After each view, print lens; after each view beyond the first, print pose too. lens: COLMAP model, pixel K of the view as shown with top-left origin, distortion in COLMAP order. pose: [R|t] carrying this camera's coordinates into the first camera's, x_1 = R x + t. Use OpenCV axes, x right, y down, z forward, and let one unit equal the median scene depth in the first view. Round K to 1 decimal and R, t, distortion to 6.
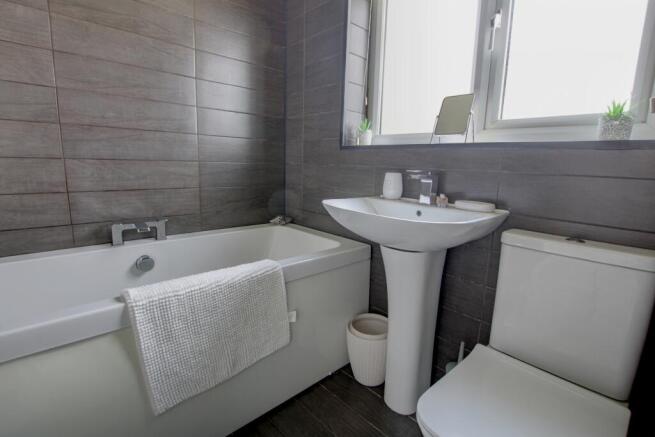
lens RADIAL K [[306.3, 0, 330.8], [0, 306.3, 216.3], [0, 0, 1]] dist [-0.027817, 0.000420]
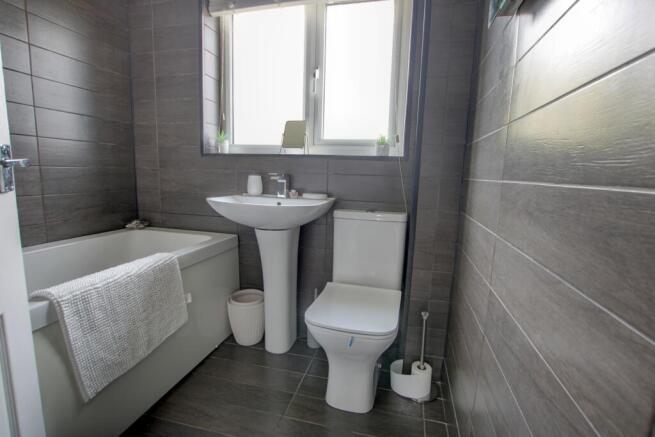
lens RADIAL K [[306.3, 0, 330.8], [0, 306.3, 216.3], [0, 0, 1]] dist [-0.027817, 0.000420]
pose [[0.834403, -0.082157, 0.544997, -0.258031], [0.088797, 0.995949, 0.014186, 0.042771], [-0.543954, 0.036558, 0.838318, -0.271947]]
